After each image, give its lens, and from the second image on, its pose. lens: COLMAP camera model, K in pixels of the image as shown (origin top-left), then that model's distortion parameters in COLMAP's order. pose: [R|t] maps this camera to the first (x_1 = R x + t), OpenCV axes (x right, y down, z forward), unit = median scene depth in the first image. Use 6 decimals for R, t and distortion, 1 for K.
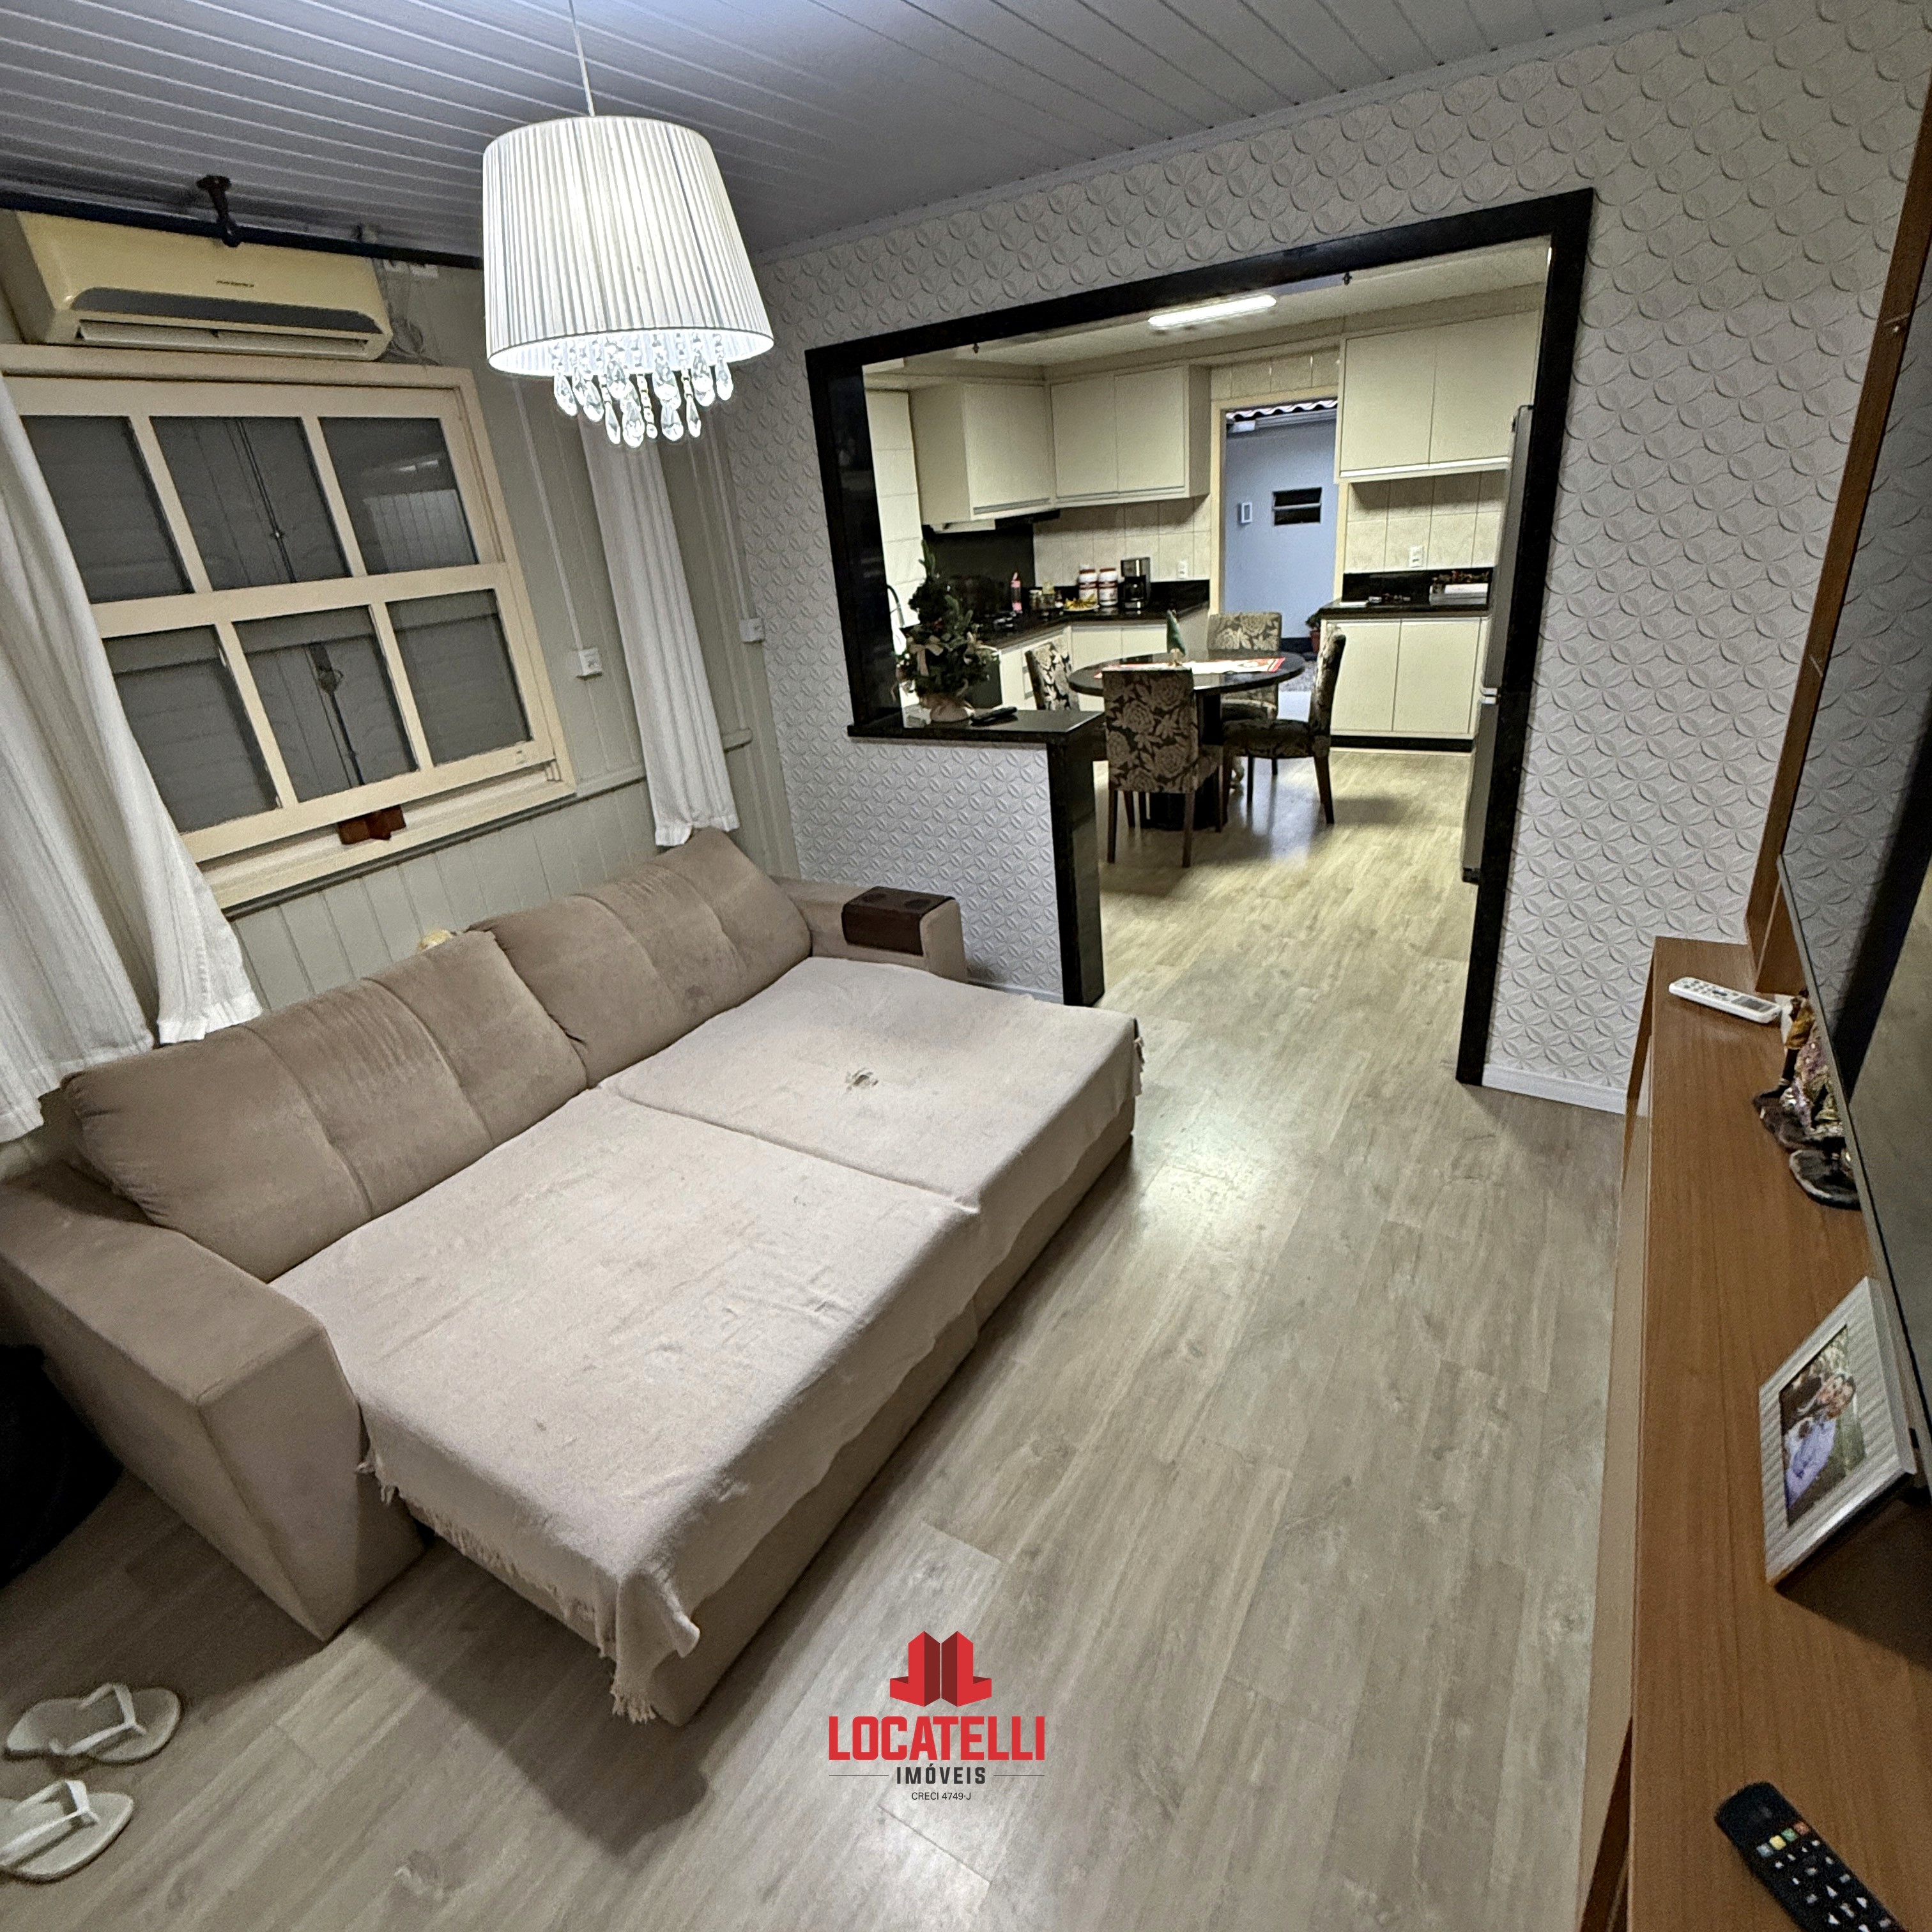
lens RADIAL K [[1029.2, 0, 959.6], [0, 1029.2, 948.1], [0, 0, 1]] dist [-0.002866, 0.000499]
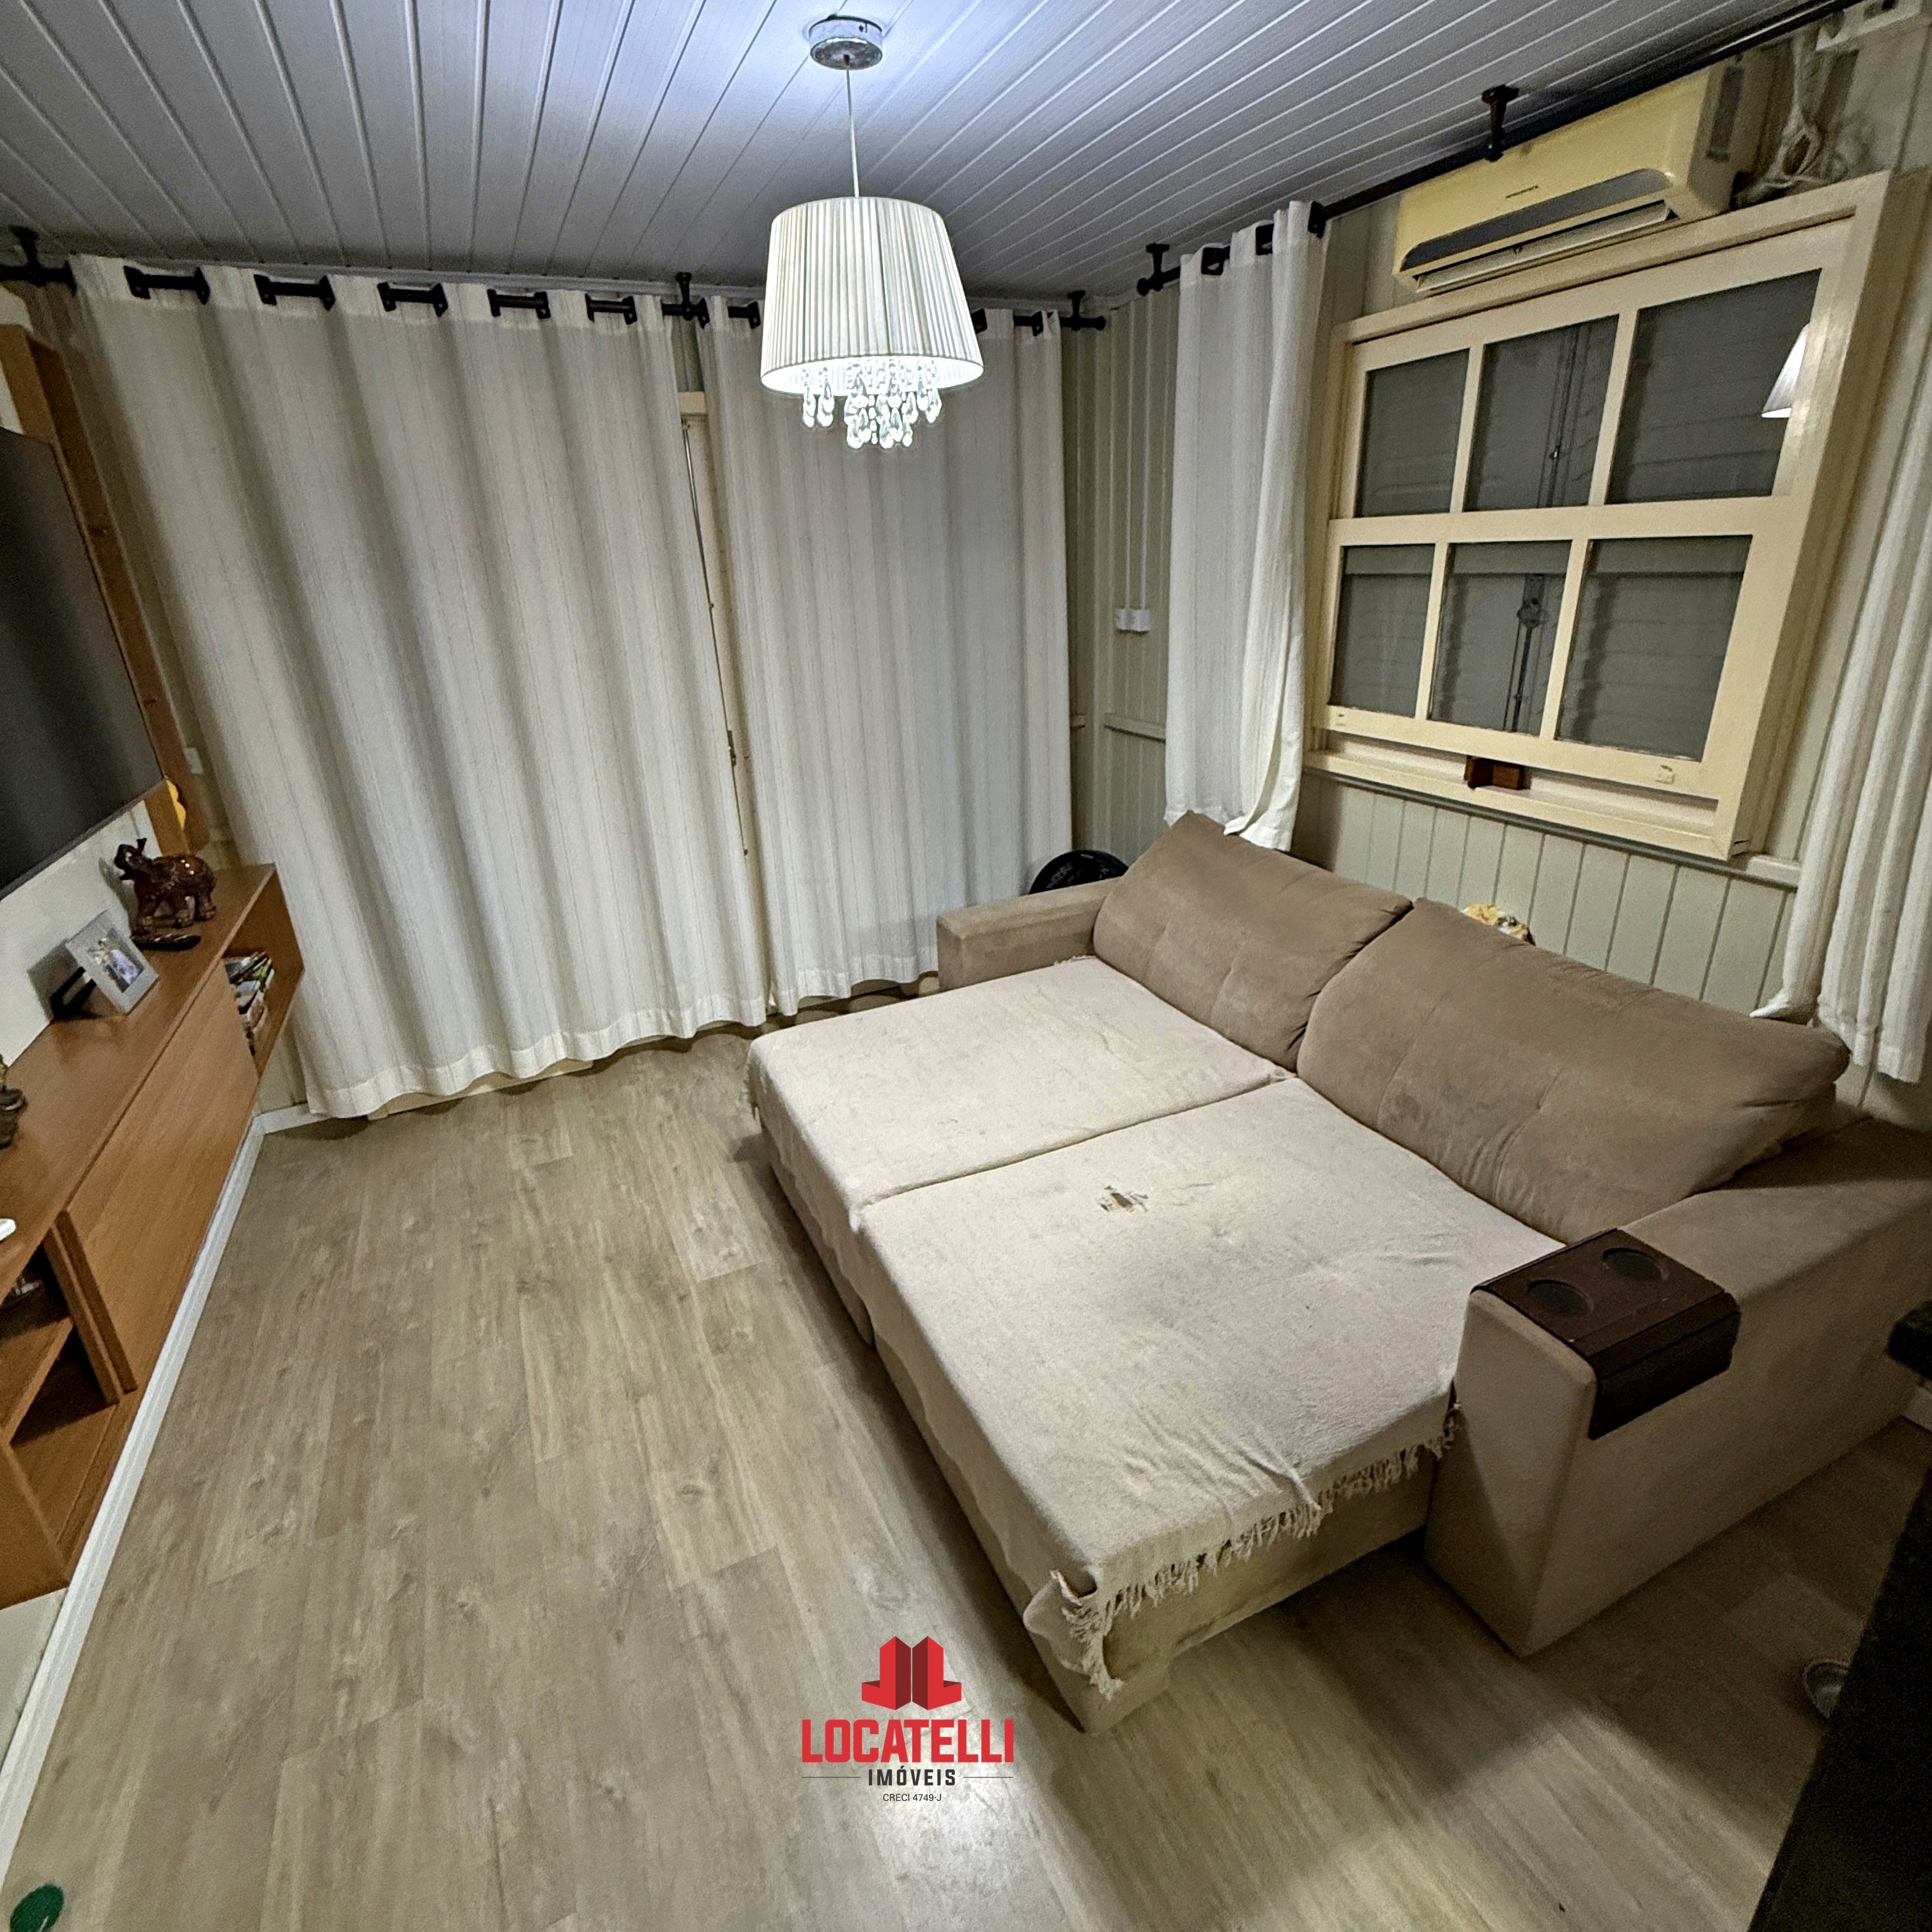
lens RADIAL K [[1029.2, 0, 959.6], [0, 1029.2, 948.1], [0, 0, 1]] dist [-0.002866, 0.000499]
pose [[-0.543661, 0.405063, -0.735090, 0.490673], [-0.246671, 0.760039, 0.601244, -0.480336], [0.802238, 0.508198, -0.313286, 1.065804]]
